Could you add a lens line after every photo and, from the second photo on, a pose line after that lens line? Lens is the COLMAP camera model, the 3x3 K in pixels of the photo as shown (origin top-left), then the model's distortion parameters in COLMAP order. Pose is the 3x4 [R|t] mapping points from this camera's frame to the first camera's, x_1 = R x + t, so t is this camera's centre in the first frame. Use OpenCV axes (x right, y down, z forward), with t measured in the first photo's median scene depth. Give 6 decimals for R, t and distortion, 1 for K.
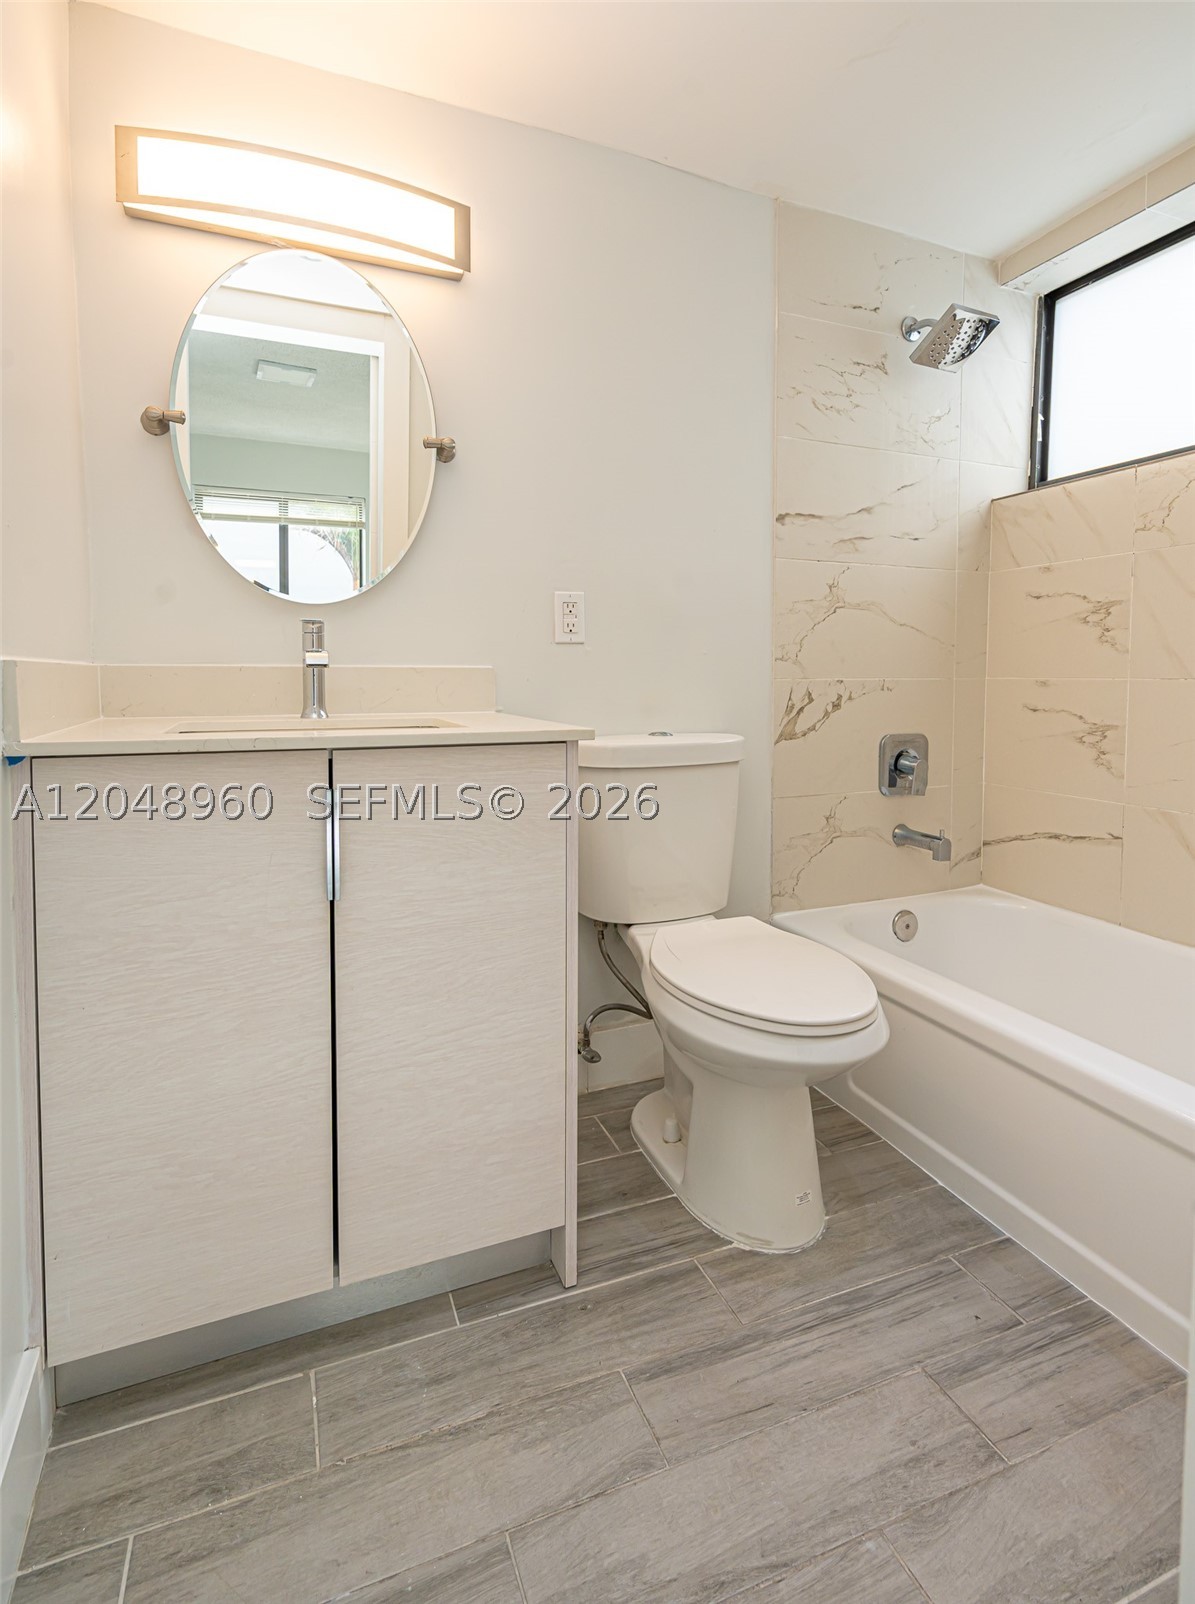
lens RADIAL K [[812.2, 0, 594.2], [0, 812.2, 710.3], [0, 0, 1]] dist [-0.004638, 0.006463]
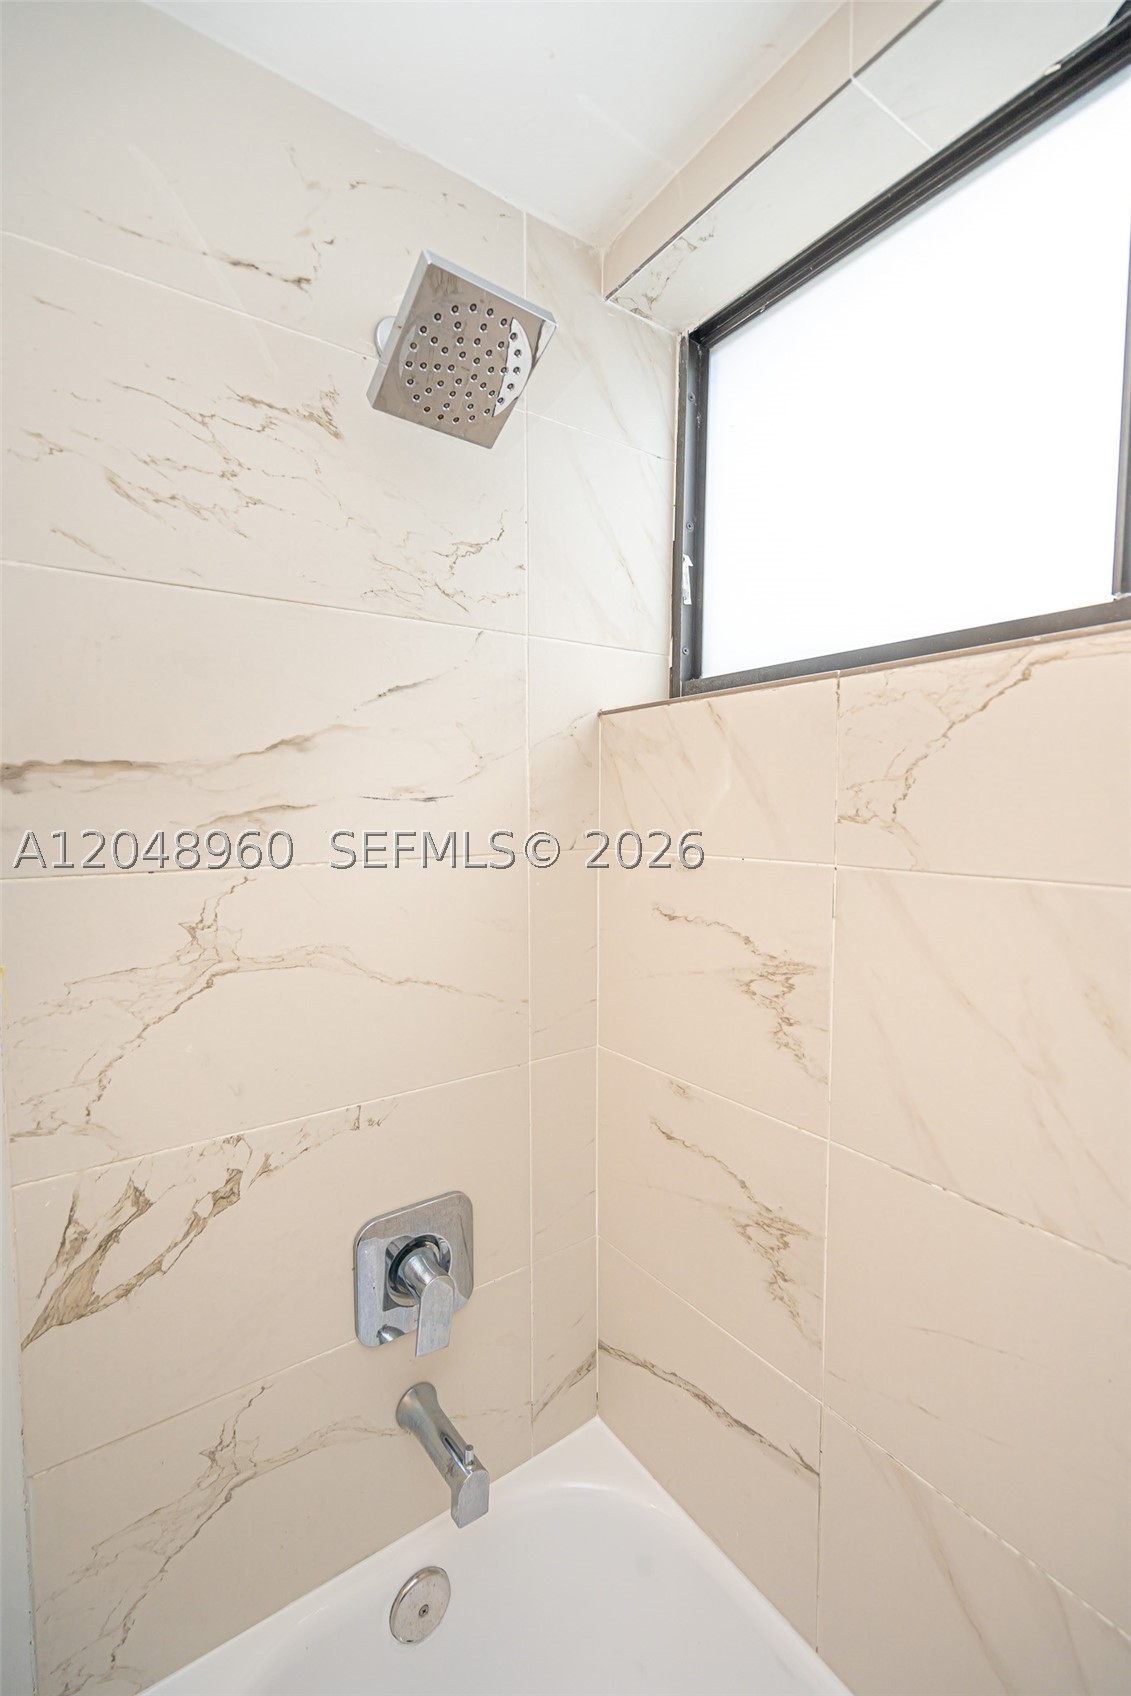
lens RADIAL K [[766.7, 0, 562.1], [0, 766.7, 849.1], [0, 0, 1]] dist [-0.002847, 0.000983]
pose [[0.975638, -0.017953, 0.218652, 0.398128], [0.014878, 0.999766, 0.015702, -0.200120], [-0.218883, -0.012066, 0.975676, 0.580596]]
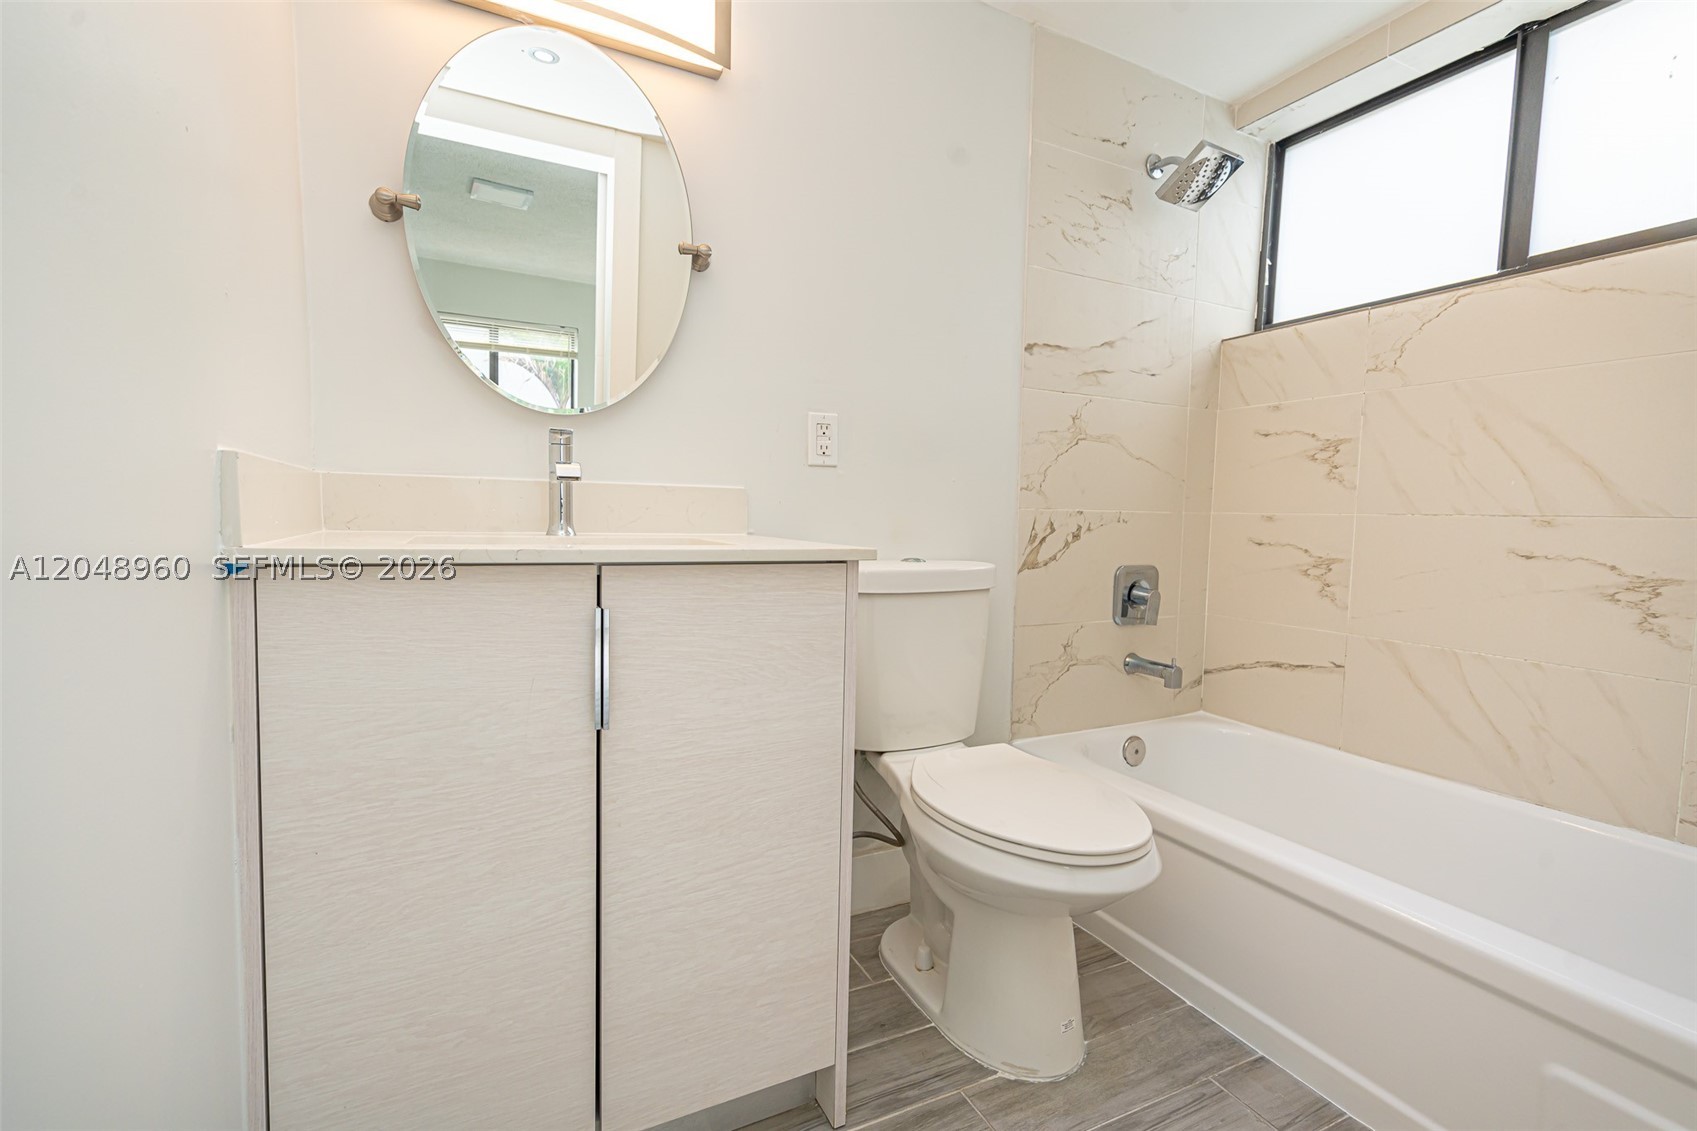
lens RADIAL K [[768.8, 0, 852.1], [0, 768.8, 564.2], [0, 0, 1]] dist [-0.000853, 0.001072]
pose [[0.996554, 0.014020, 0.081747, -0.061184], [-0.015813, 0.999648, 0.021321, 0.013637], [-0.081420, -0.022540, 0.996425, 0.064557]]
